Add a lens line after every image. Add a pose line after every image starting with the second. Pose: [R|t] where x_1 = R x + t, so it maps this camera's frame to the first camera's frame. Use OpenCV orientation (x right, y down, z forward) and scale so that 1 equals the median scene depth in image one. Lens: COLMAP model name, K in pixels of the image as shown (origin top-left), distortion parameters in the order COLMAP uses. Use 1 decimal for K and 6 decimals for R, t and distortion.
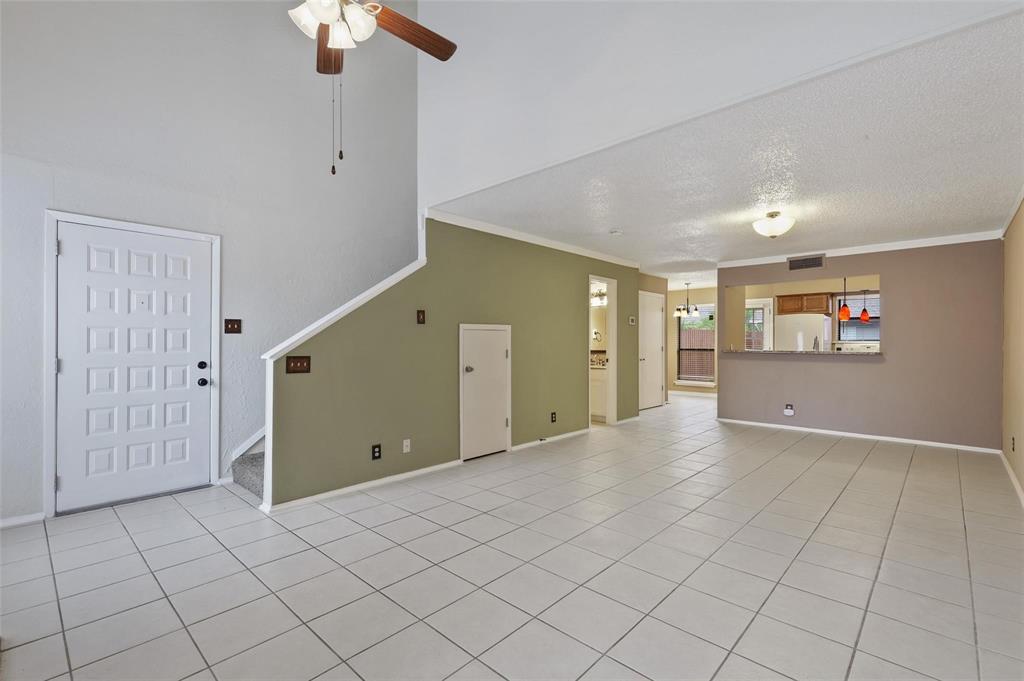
lens RADIAL K [[462.4, 0, 512.0], [0, 462.4, 340.5], [0, 0, 1]] dist [0.002499, 0.000105]
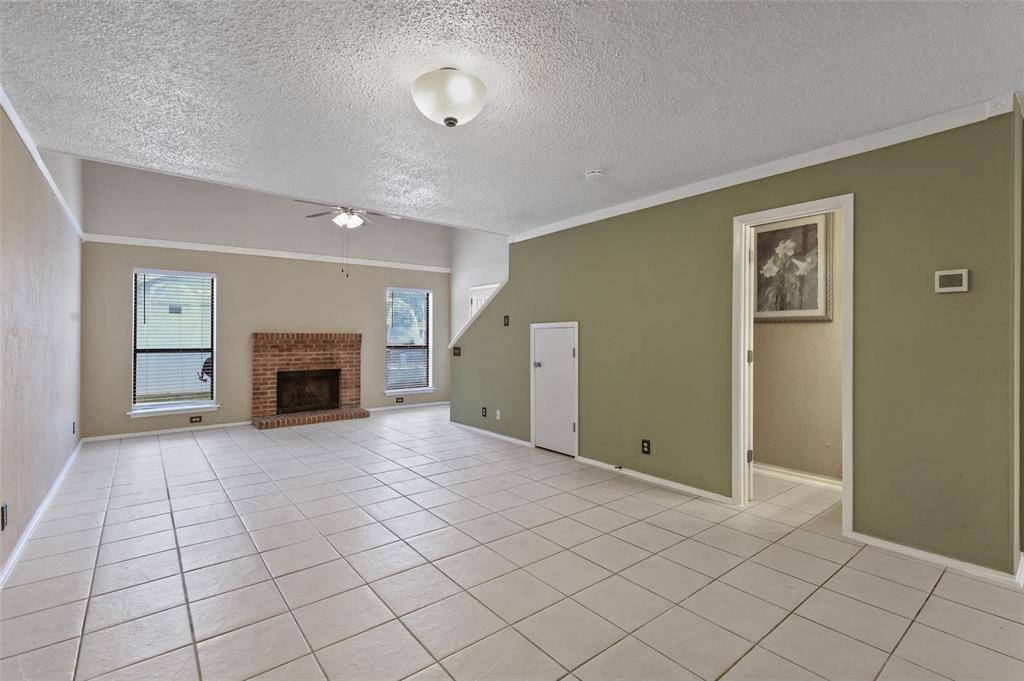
lens RADIAL K [[462.4, 0, 512.0], [0, 462.4, 340.5], [0, 0, 1]] dist [0.002499, 0.000105]
pose [[-0.149607, -0.000898, -0.988745, 1.000119], [-0.003166, 0.999995, -0.000429, 0.005342], [0.988740, 0.003066, -0.149609, 1.102416]]
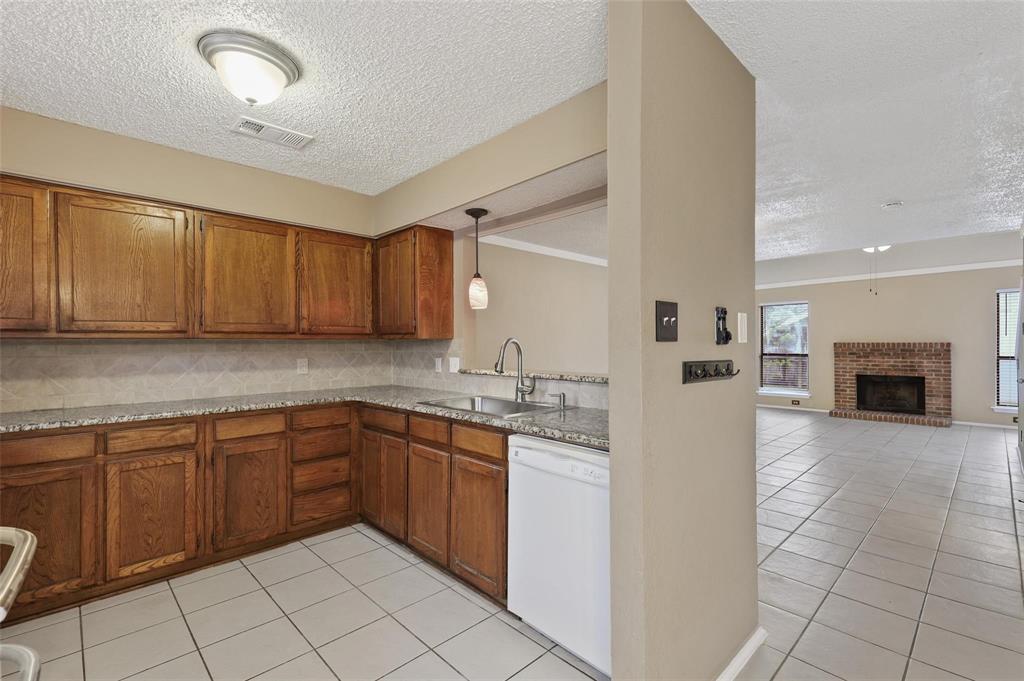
lens RADIAL K [[457.6, 0, 509.0], [0, 457.6, 347.6], [0, 0, 1]] dist [0.003470, 0.000620]
pose [[-0.998345, -0.003507, 0.057403, 0.897907], [-0.002665, 0.999888, 0.014739, -0.019845], [-0.057448, 0.014562, -0.998242, 1.988022]]
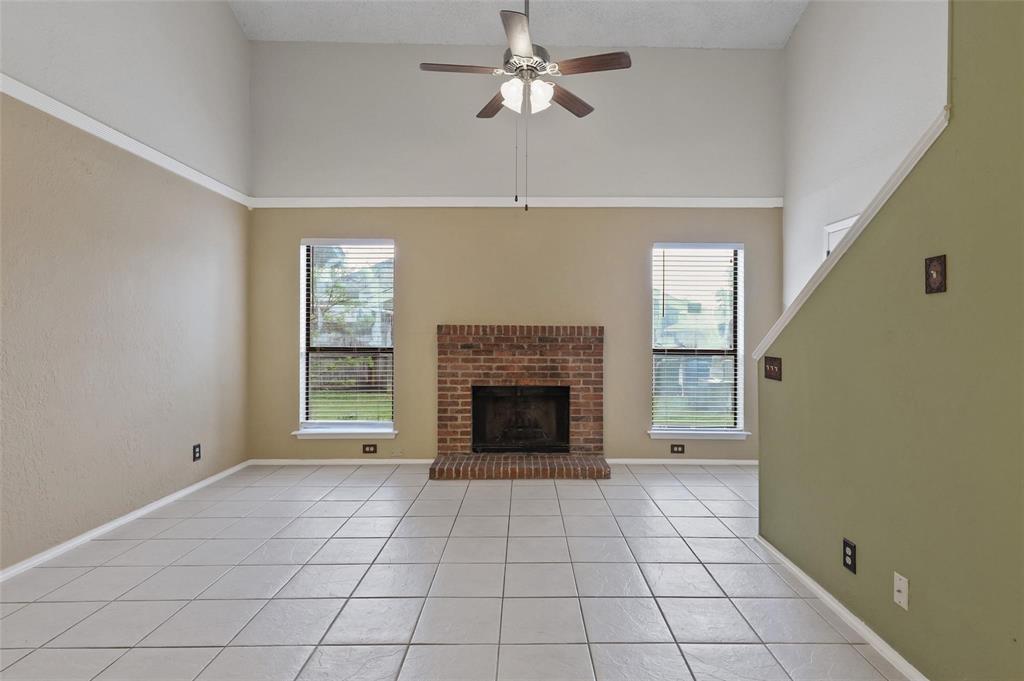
lens RADIAL K [[512.7, 0, 535.6], [0, 512.7, 326.7], [0, 0, 1]] dist [0.019675, -0.000318]
pose [[-0.712265, -0.022863, -0.701539, 0.300605], [-0.013998, 0.999733, -0.018370, 0.003526], [0.701772, -0.003264, -0.712395, 0.975132]]
